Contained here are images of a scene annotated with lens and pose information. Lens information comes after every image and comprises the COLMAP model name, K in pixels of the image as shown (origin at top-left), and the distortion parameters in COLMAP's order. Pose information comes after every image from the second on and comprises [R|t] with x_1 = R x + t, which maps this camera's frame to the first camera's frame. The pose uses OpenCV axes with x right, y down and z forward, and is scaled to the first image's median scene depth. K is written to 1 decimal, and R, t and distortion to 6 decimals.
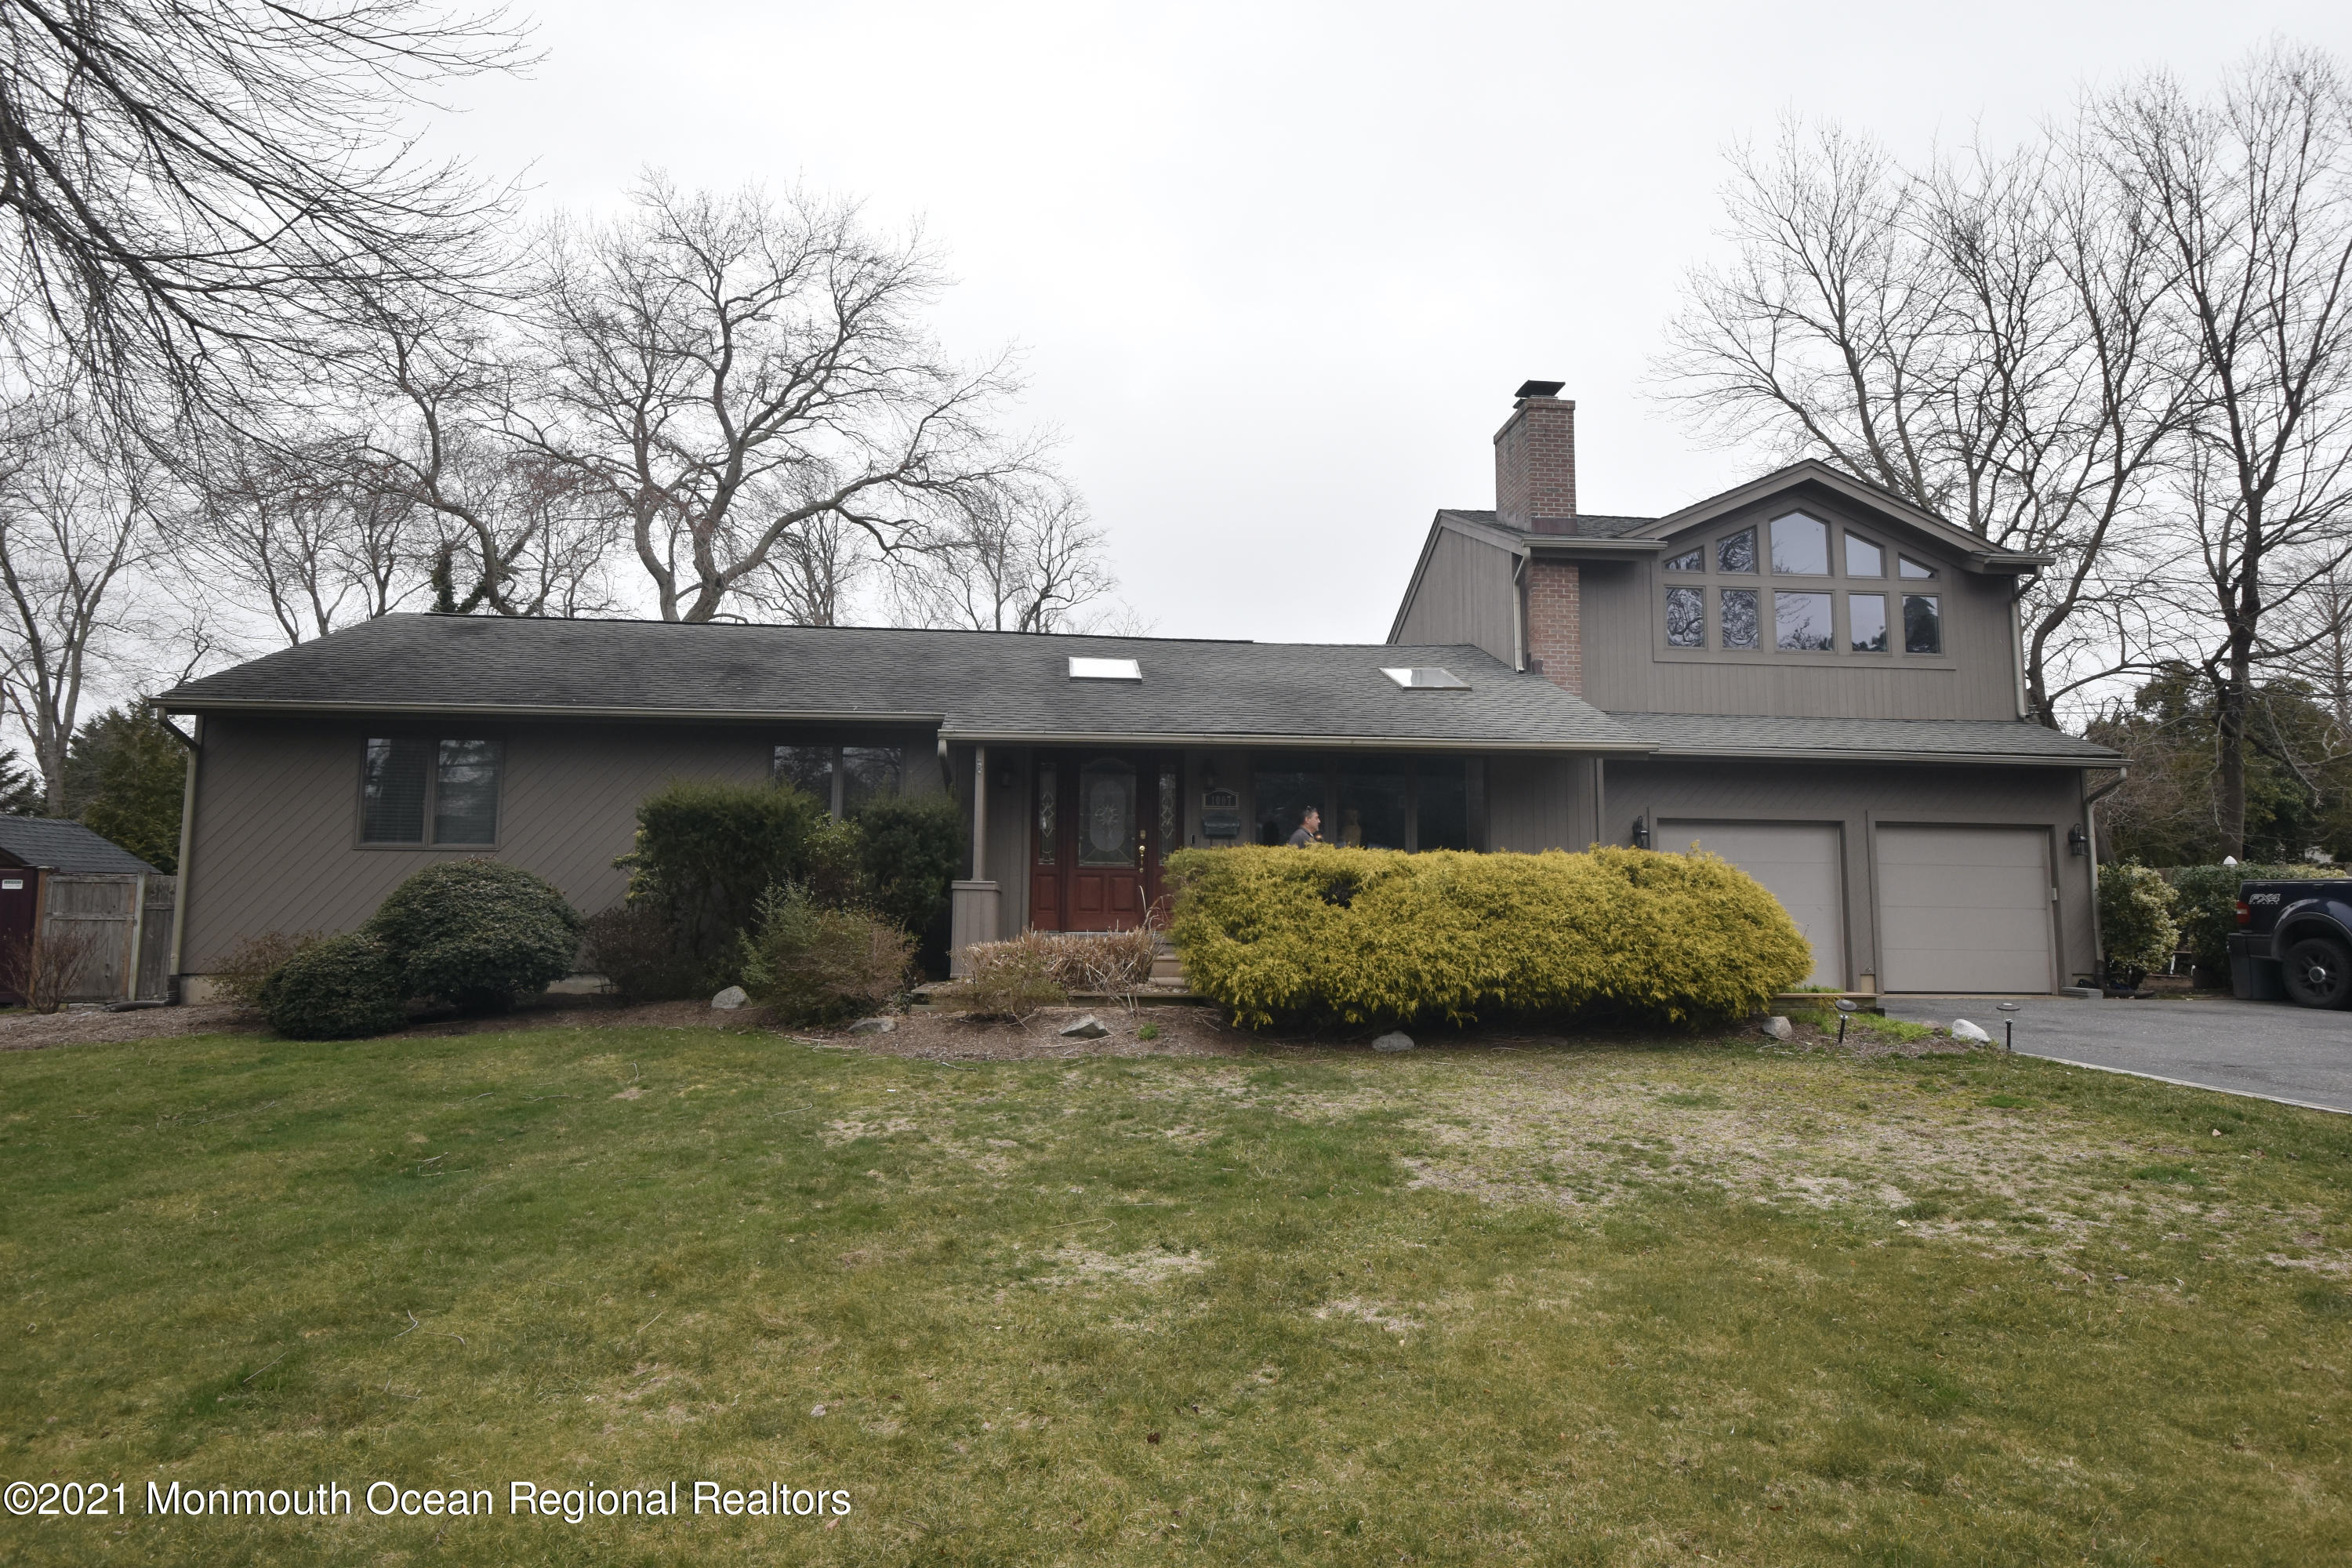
lens RADIAL K [[1280.6, 0, 1176.5], [0, 1280.6, 779.7], [0, 0, 1]] dist [-0.003420, -0.000709]
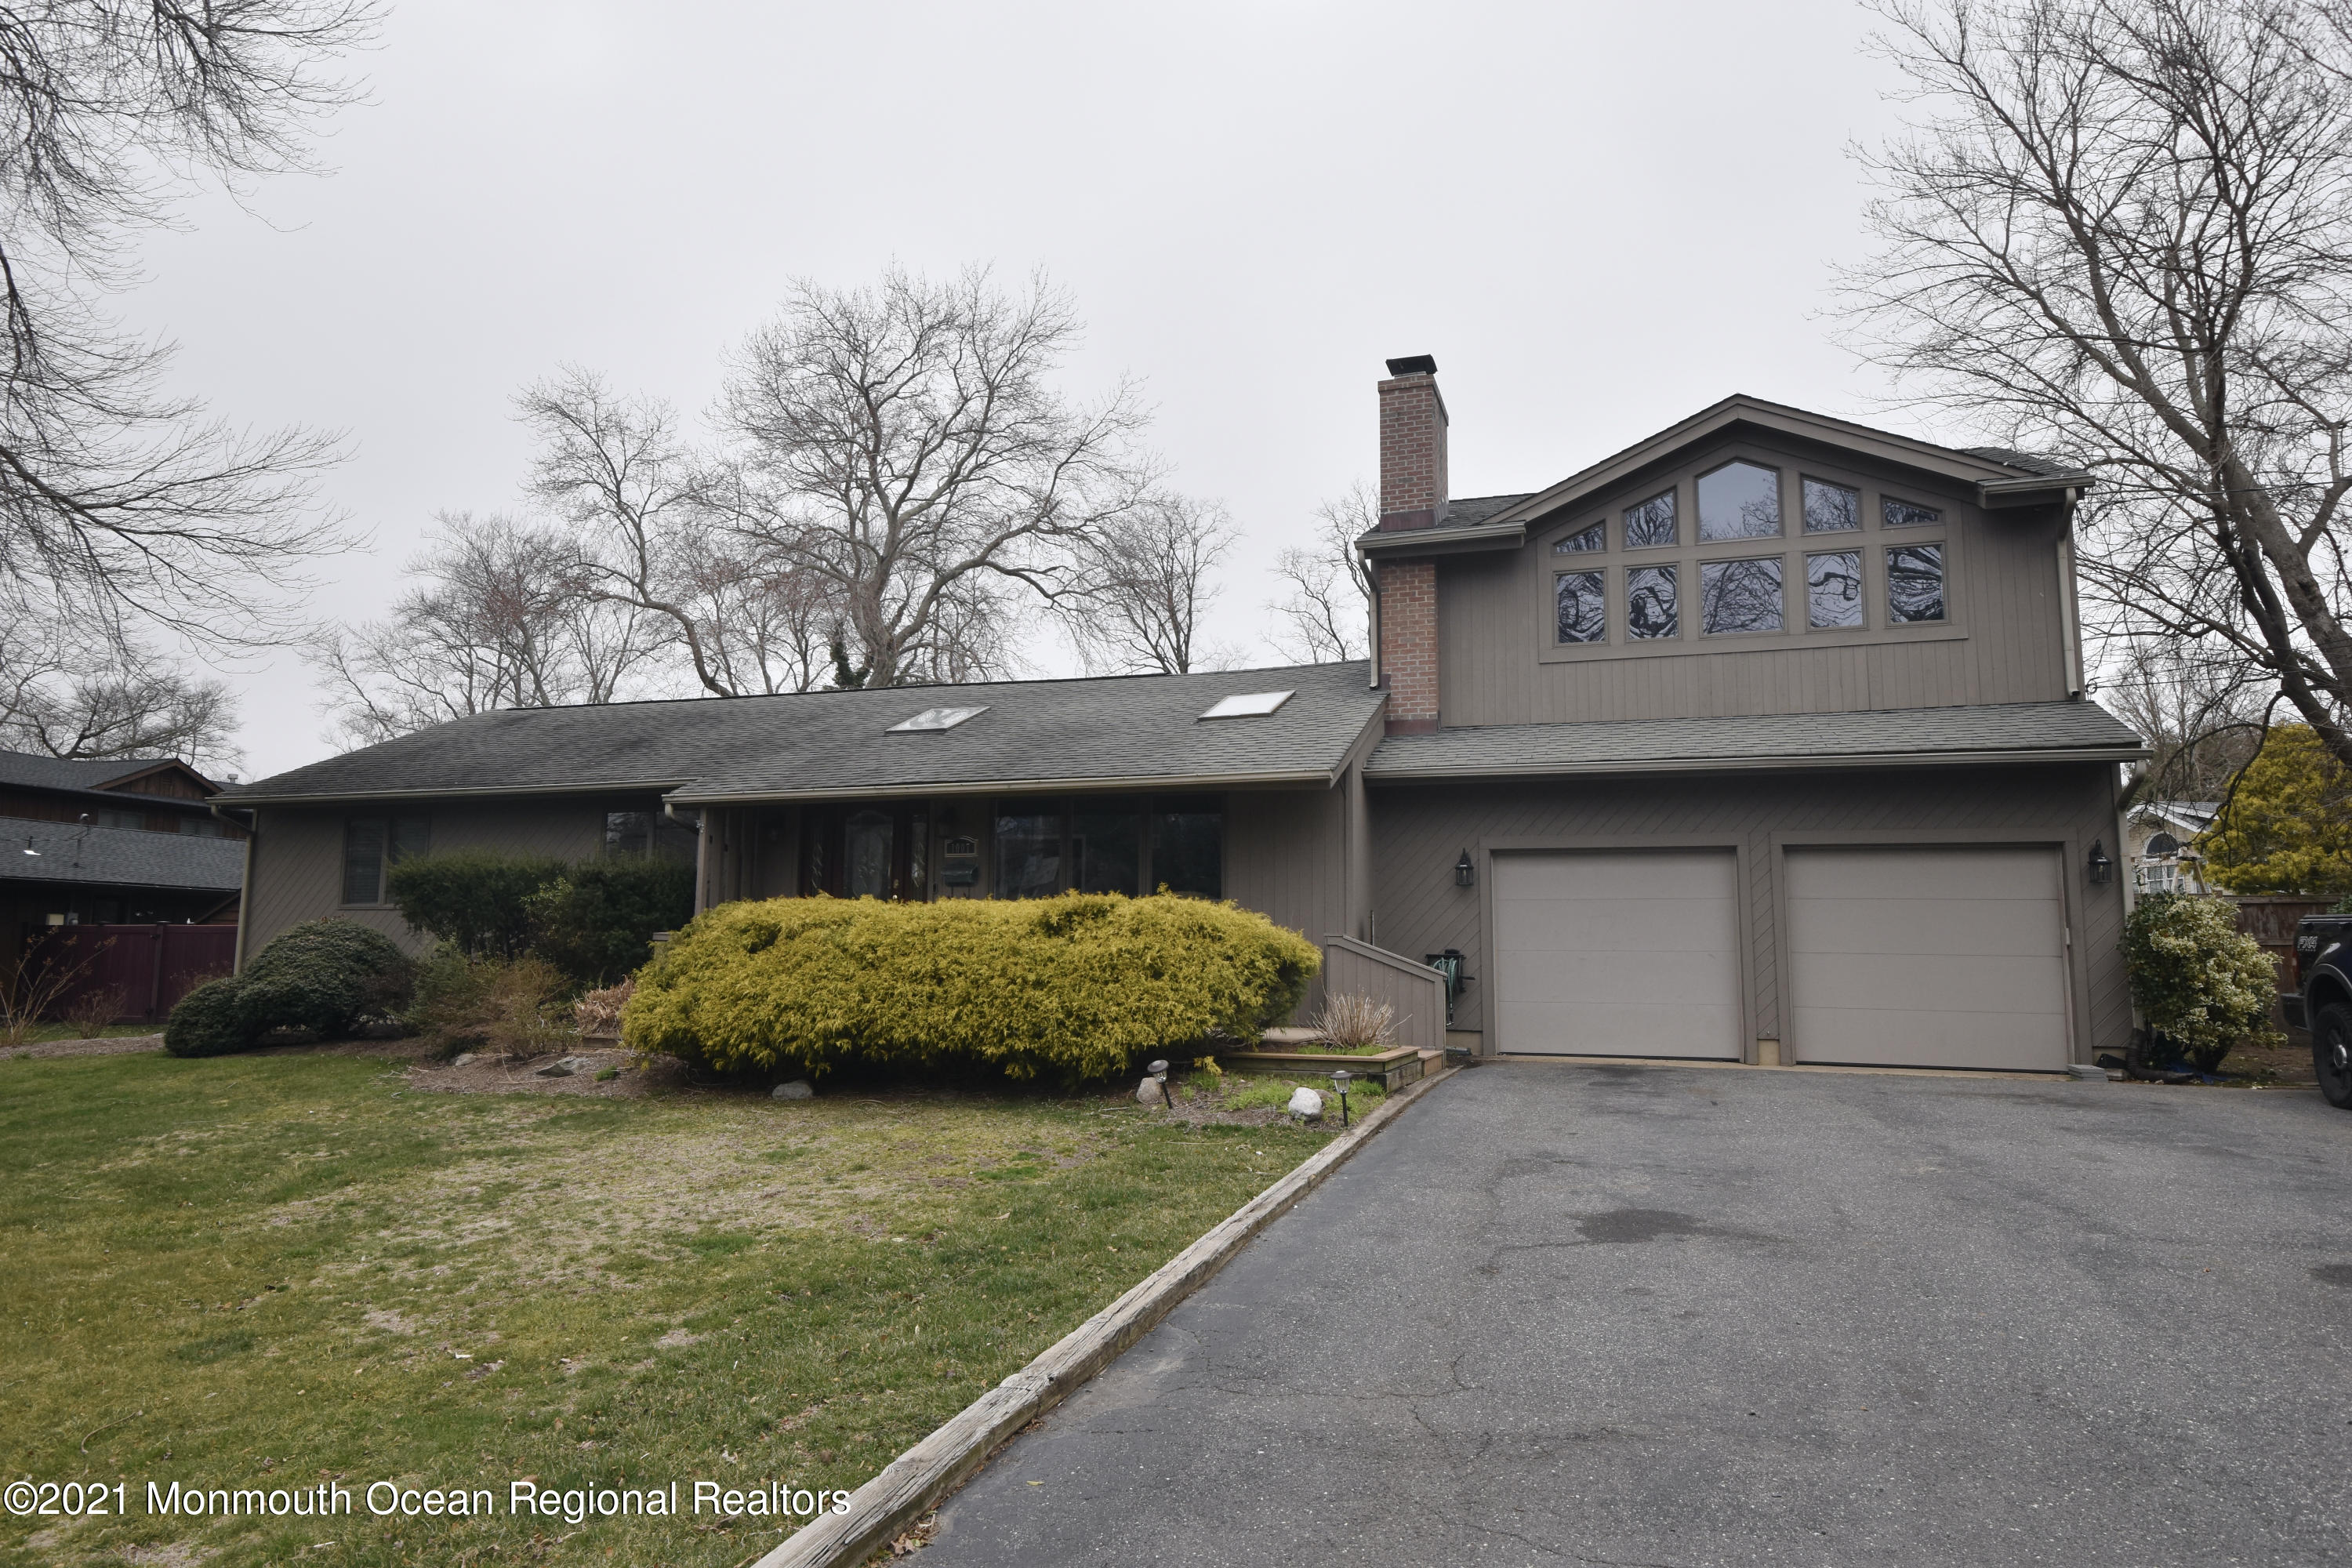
lens RADIAL K [[1391.8, 0, 1174.8], [0, 1391.8, 788.4], [0, 0, 1]] dist [-0.002405, -0.000782]
pose [[0.912379, -0.047759, -0.406552, 0.520638], [0.042034, 0.998851, -0.023006, 0.001175], [0.407184, 0.003902, 0.913338, 0.060689]]
